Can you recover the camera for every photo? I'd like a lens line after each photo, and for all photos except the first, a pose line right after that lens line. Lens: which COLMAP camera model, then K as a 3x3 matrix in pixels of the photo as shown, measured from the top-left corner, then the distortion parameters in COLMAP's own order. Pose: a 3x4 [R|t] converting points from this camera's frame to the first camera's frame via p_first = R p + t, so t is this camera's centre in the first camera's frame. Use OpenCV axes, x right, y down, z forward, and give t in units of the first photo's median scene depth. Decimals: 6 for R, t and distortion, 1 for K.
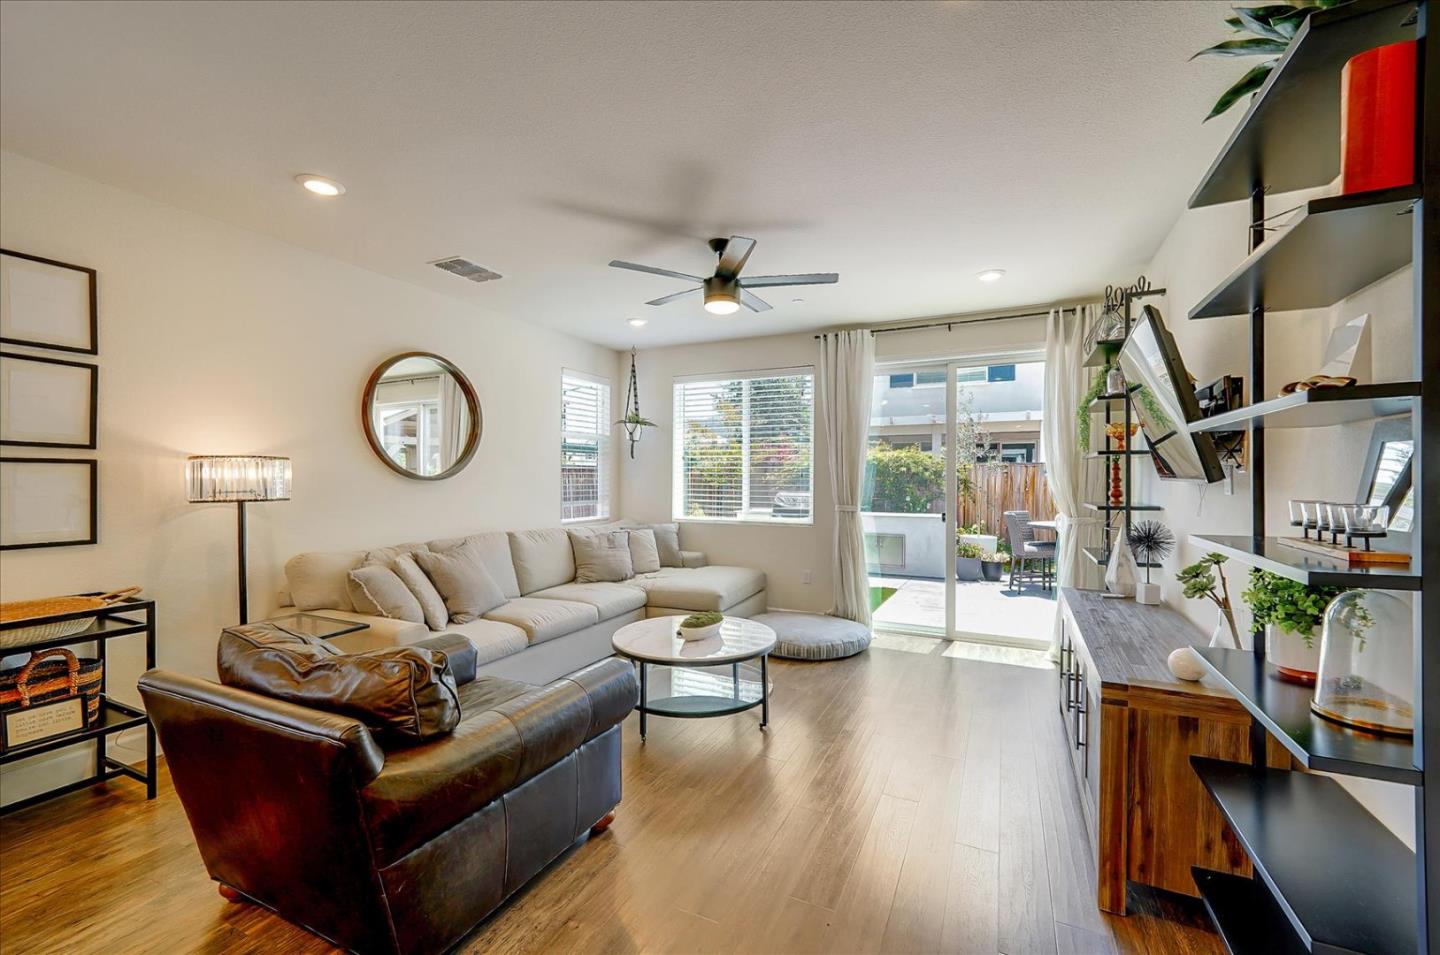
lens RADIAL K [[591.4, 0, 721.9], [0, 591.4, 485.5], [0, 0, 1]] dist [0.001512, -0.000987]
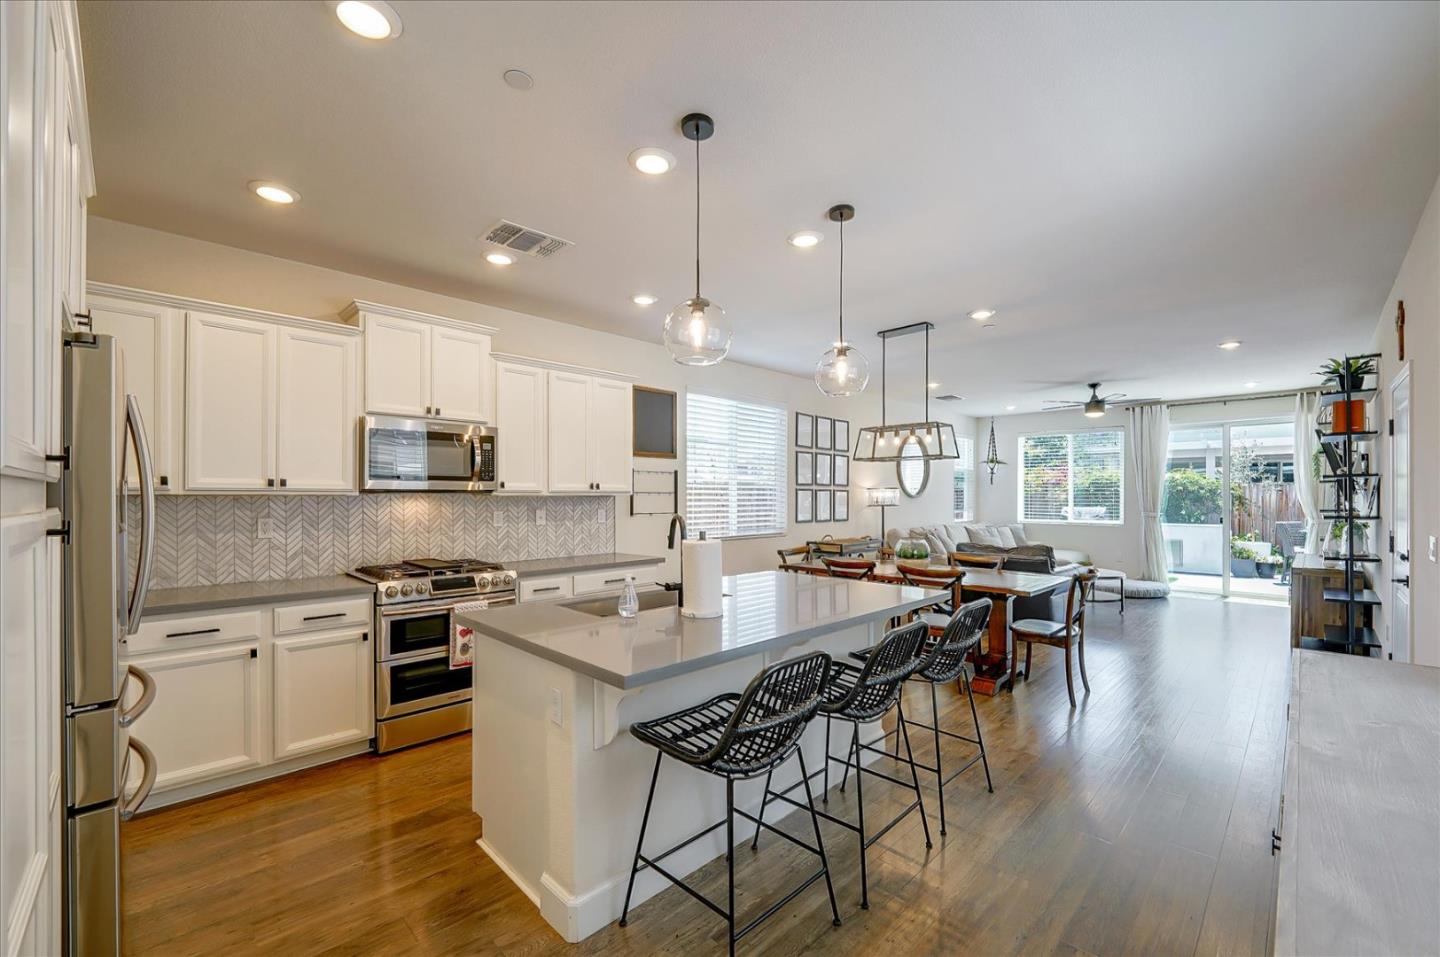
lens RADIAL K [[591.4, 0, 738.3], [0, 591.4, 499.7], [0, 0, 1]] dist [0.001512, -0.000987]
pose [[0.949956, 0.000631, -0.312382, -0.313421], [-0.001796, 0.999992, -0.003441, 0.005049], [0.312378, 0.003830, 0.949950, -0.795191]]
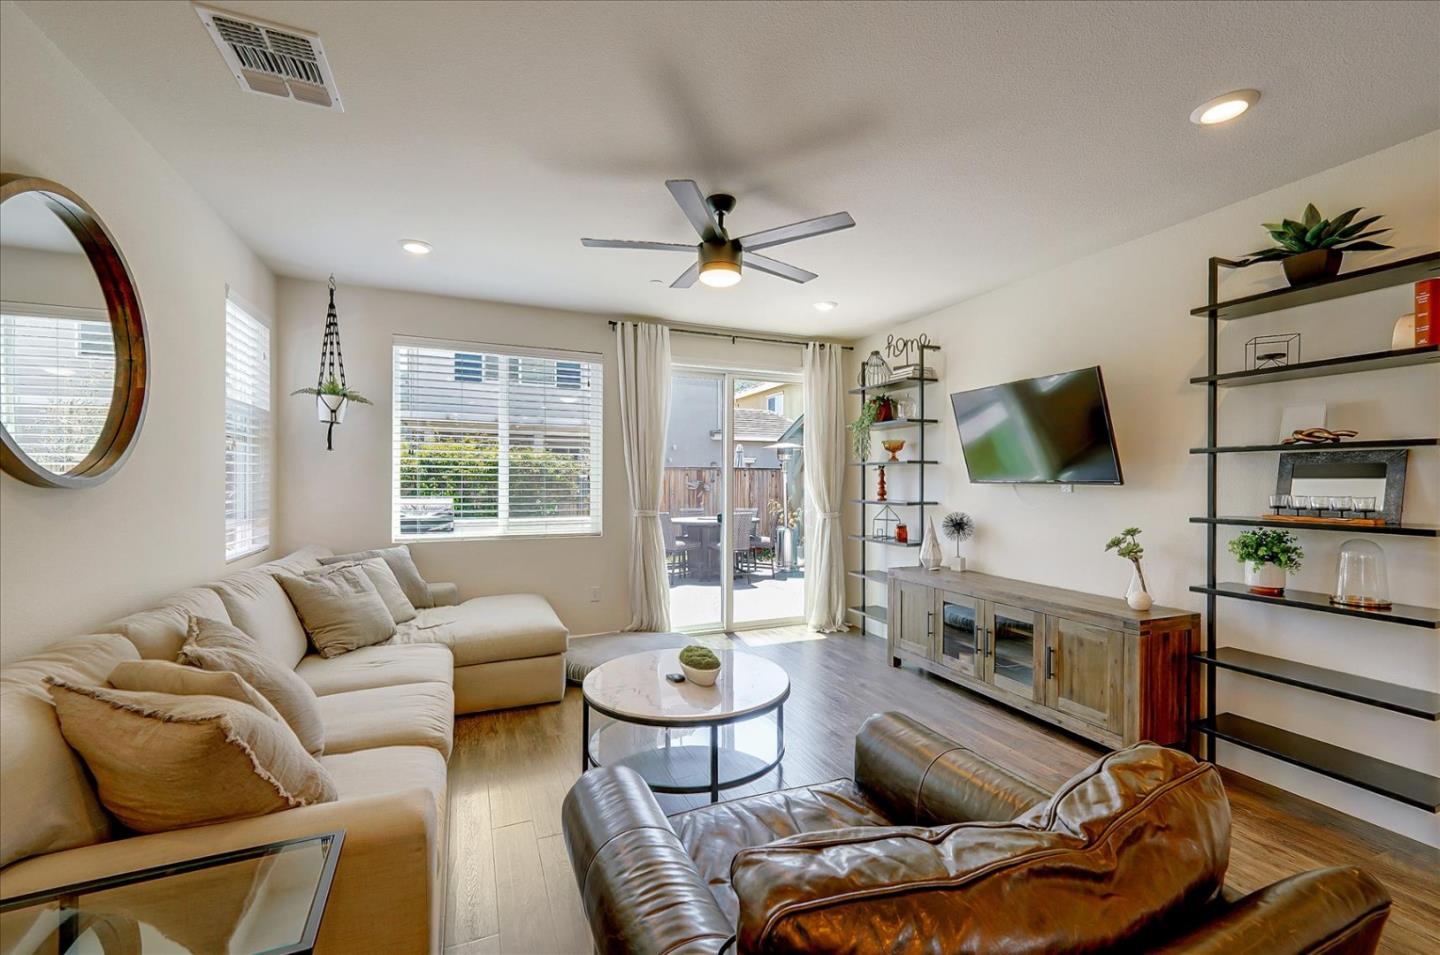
lens RADIAL K [[591.4, 0, 732.3], [0, 591.4, 483.8], [0, 0, 1]] dist [0.001512, -0.000987]
pose [[0.657565, -0.004392, 0.753385, -0.355894], [0.008178, 0.999966, -0.001308, -0.004863], [-0.753353, 0.007021, 0.657579, 0.251186]]
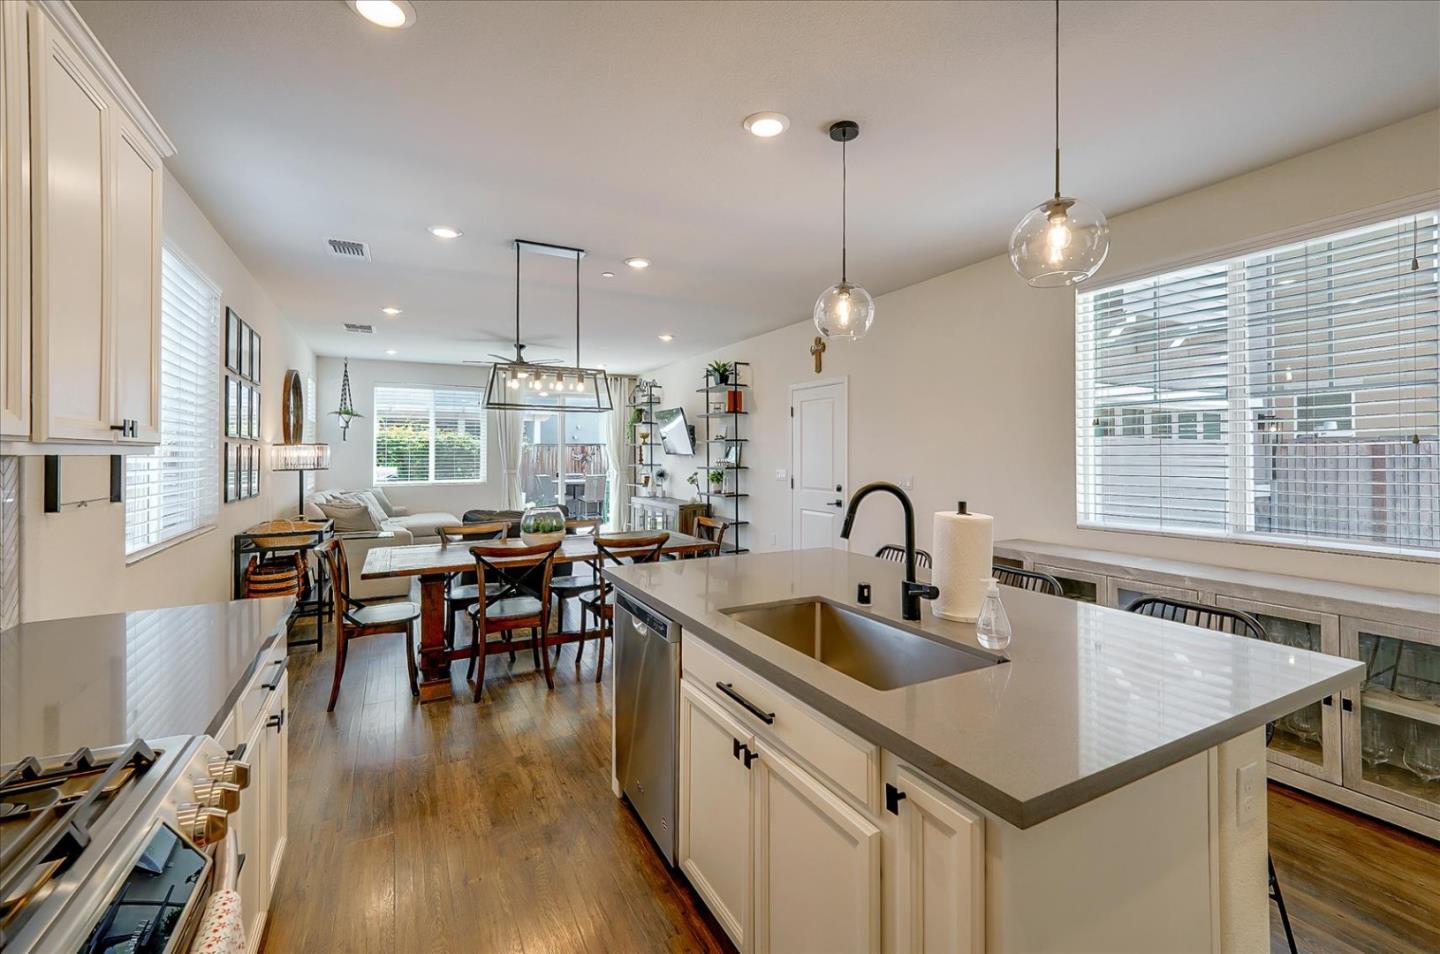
lens RADIAL K [[596.5, 0, 730.7], [0, 596.5, 454.0], [0, 0, 1]] dist [-0.000291, -0.001333]
pose [[0.586758, -0.006080, 0.809740, -0.748599], [0.013991, 0.999899, -0.002631, 0.000775], [-0.809642, 0.012873, 0.586783, -0.514505]]
